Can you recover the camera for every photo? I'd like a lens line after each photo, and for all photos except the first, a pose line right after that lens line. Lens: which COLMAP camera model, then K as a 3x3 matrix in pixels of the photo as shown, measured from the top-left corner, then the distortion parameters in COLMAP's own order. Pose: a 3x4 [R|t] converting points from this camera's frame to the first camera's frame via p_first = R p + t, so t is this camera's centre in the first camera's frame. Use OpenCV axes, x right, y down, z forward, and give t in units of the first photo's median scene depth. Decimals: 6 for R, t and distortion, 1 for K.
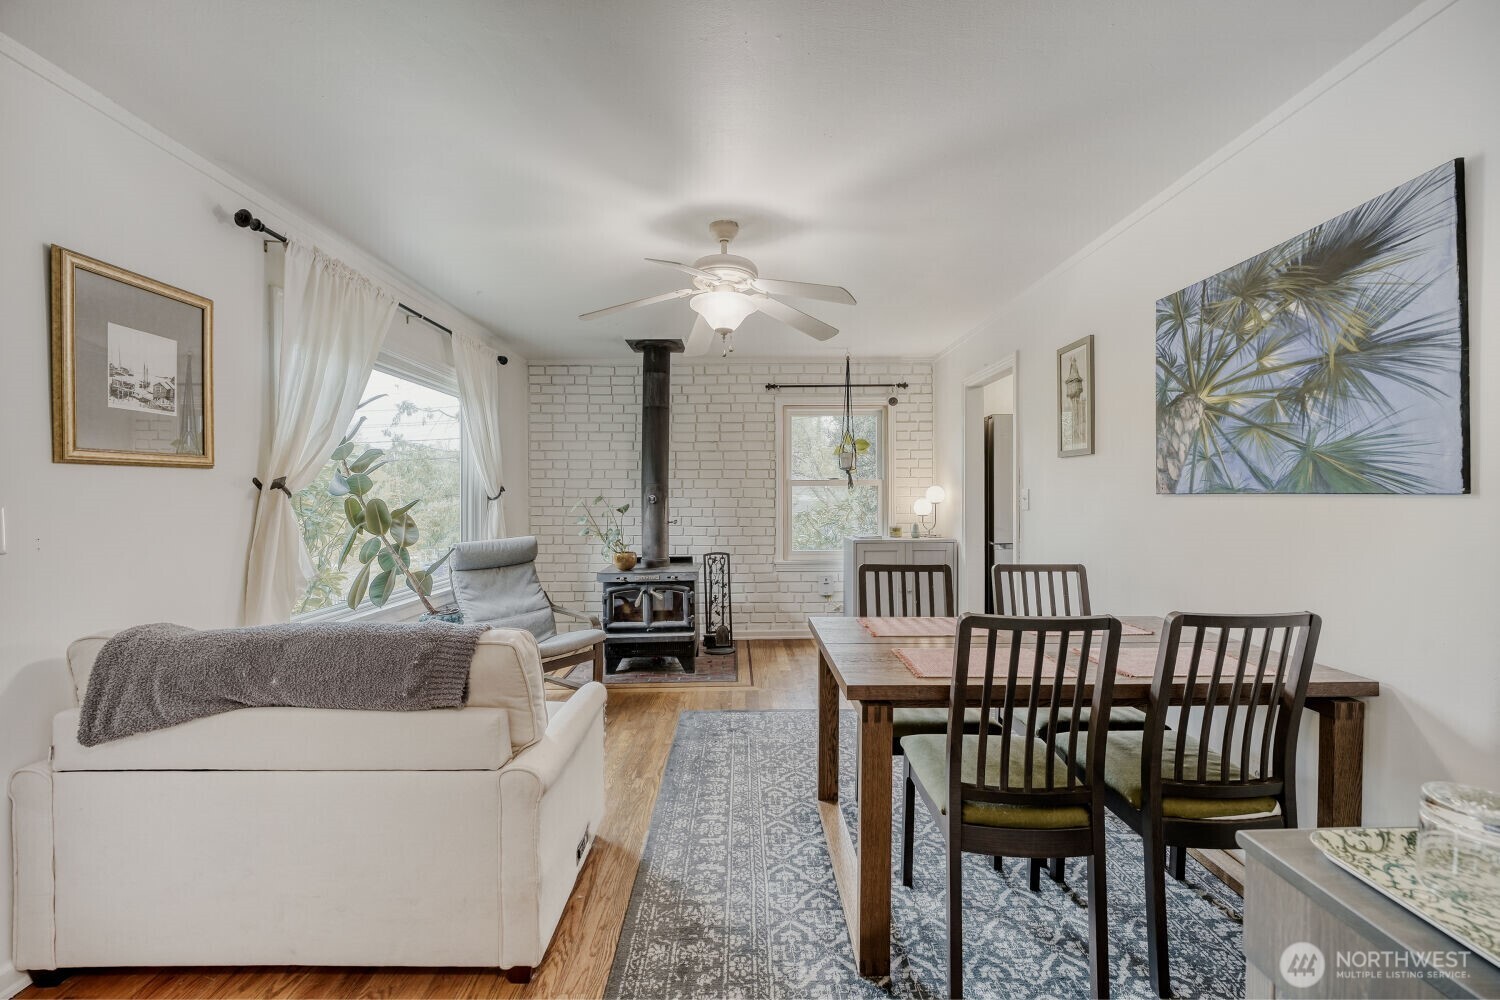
lens RADIAL K [[593.1, 0, 755.6], [0, 593.1, 491.6], [0, 0, 1]] dist [-0.000211, -0.000037]
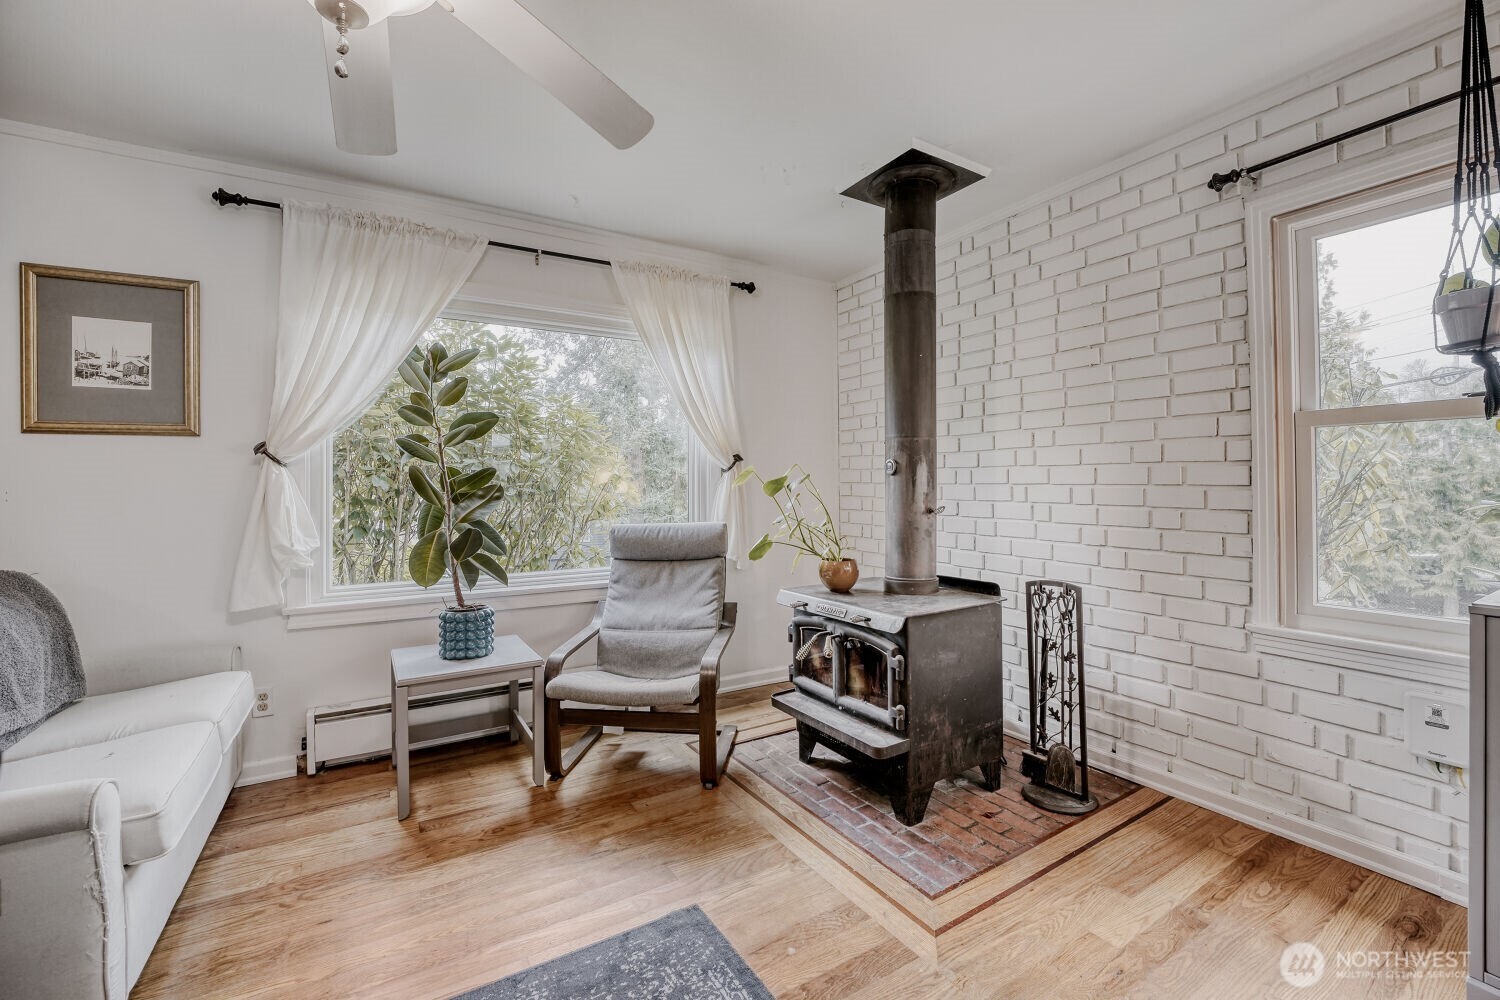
lens RADIAL K [[614.2, 0, 730.0], [0, 614.2, 475.0], [0, 0, 1]] dist [-0.026980, -0.000034]
pose [[0.499506, -0.010311, -0.866249, 0.491544], [0.009736, 0.999933, -0.006288, 0.046573], [0.866256, -0.005293, 0.499573, 1.230690]]
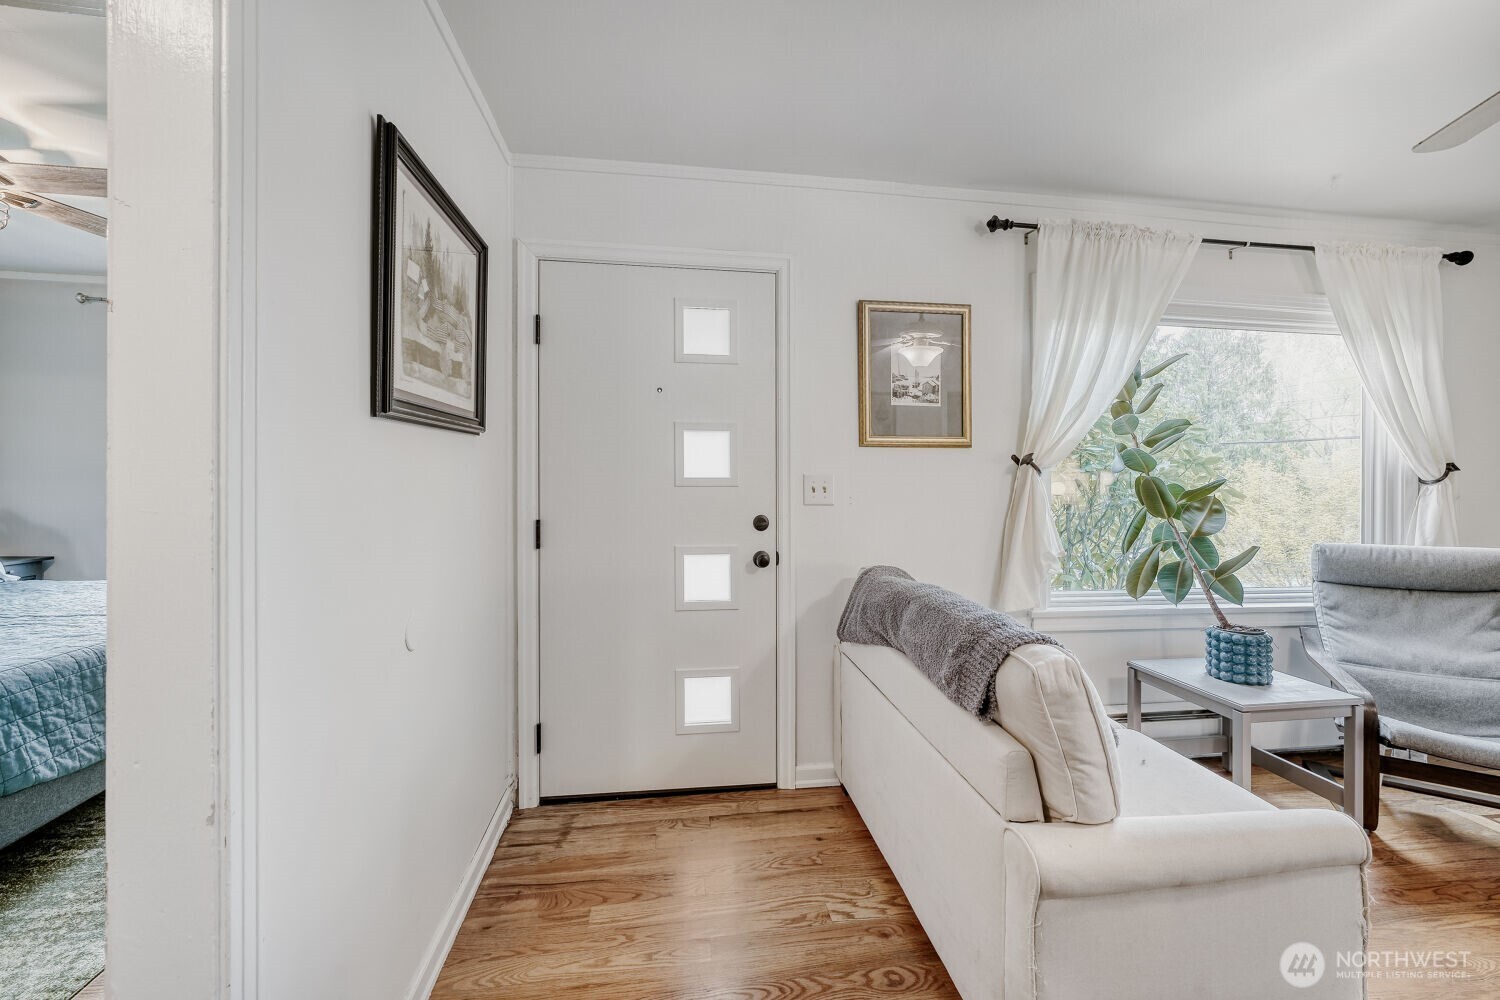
lens RADIAL K [[613.0, 0, 747.5], [0, 613.0, 464.8], [0, 0, 1]] dist [0.000860, 0.000369]
pose [[0.136573, -0.002025, -0.990628, 0.219515], [-0.007472, 0.999967, -0.003074, 0.002752], [0.990602, 0.007822, 0.136554, 0.375855]]
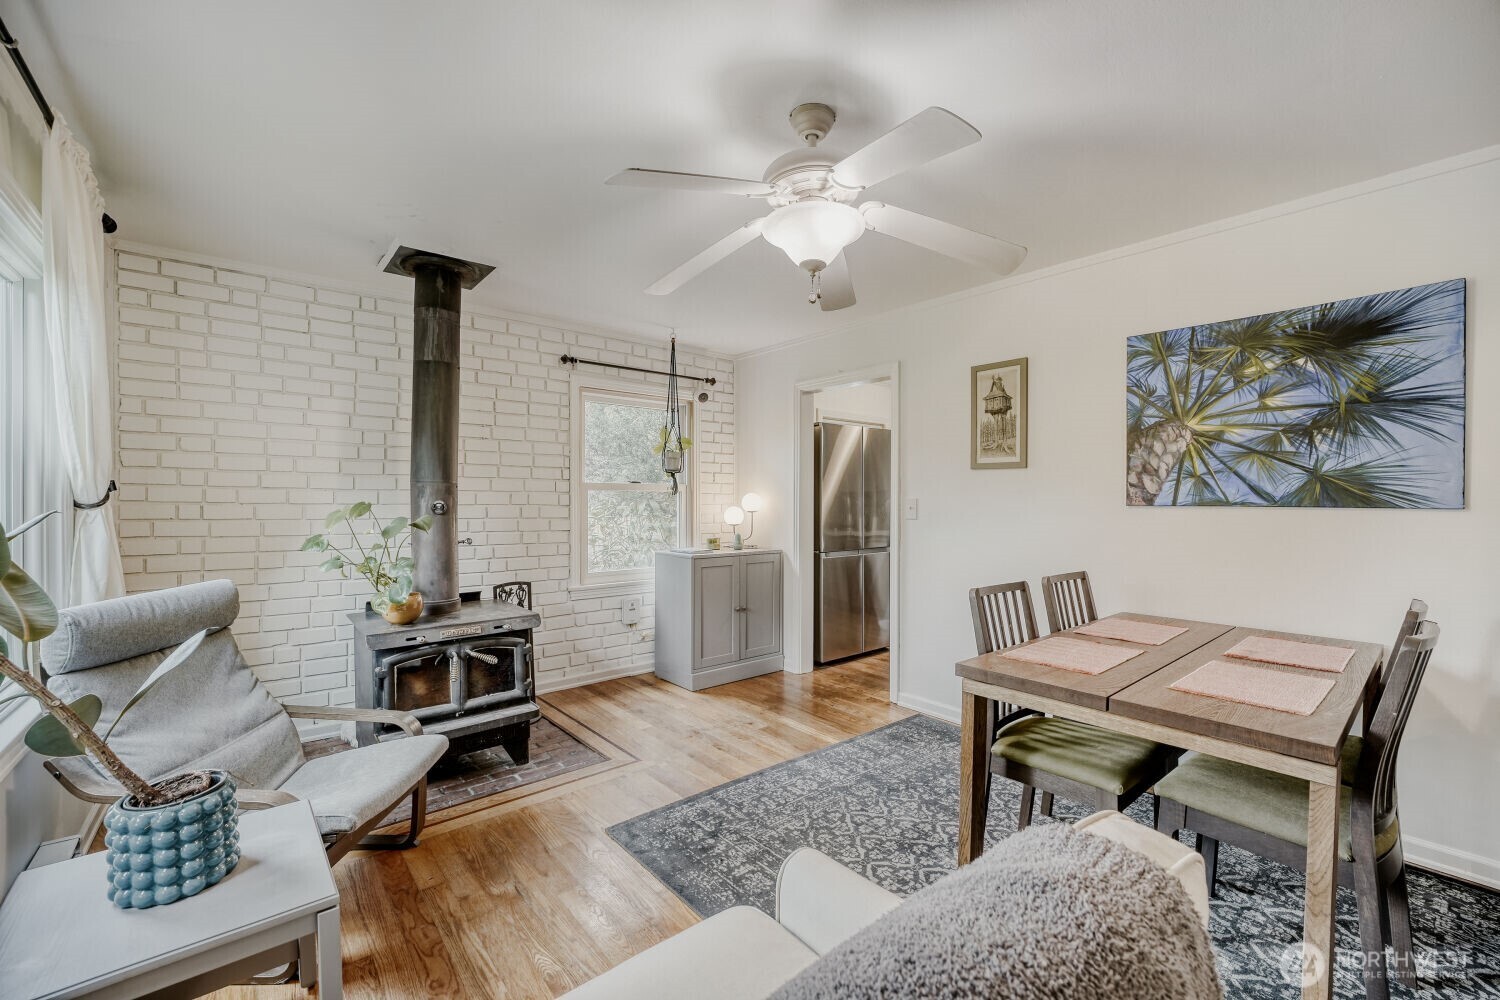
lens RADIAL K [[595.5, 0, 750.0], [0, 595.5, 500.0], [0, 0, 1]] dist [-0.020752, 0.000092]
pose [[0.777421, 0.008402, 0.628925, -0.653472], [-0.011789, 0.999930, 0.001213, 0.000733], [-0.628871, -0.008357, 0.777465, 0.613375]]
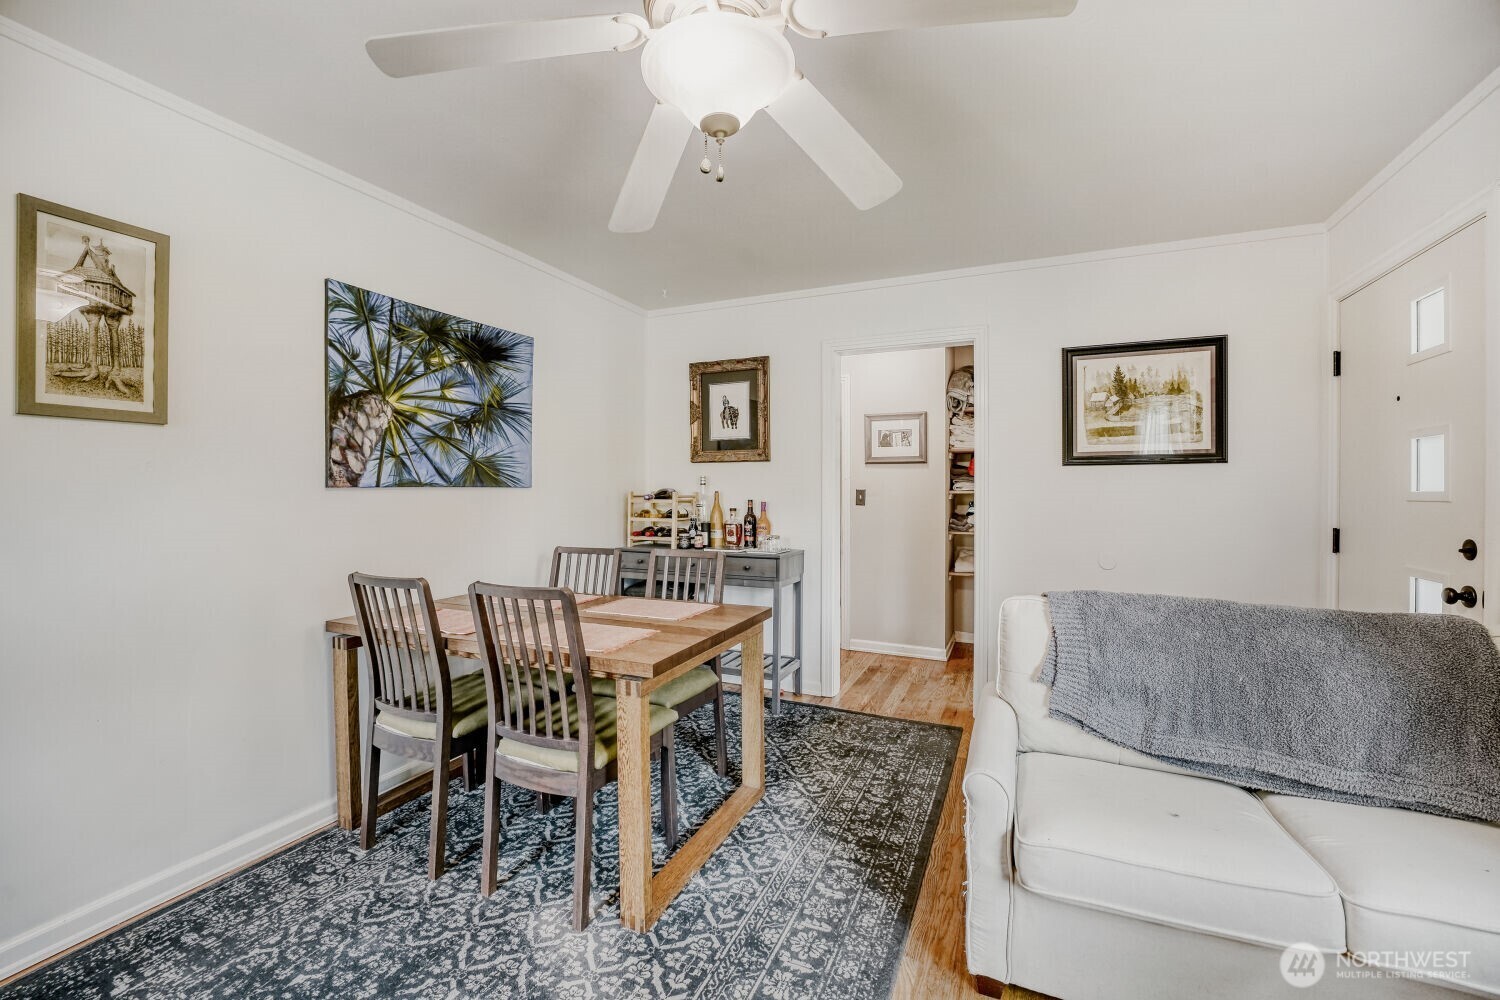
lens RADIAL K [[624.0, 0, 757.9], [0, 624.0, 491.8], [0, 0, 1]] dist [-0.026943, -0.000278]
pose [[-0.909615, 0.005535, 0.415416, -0.350410], [0.006874, 0.999975, 0.001728, 0.014717], [-0.415396, 0.004428, -0.909630, 1.713133]]
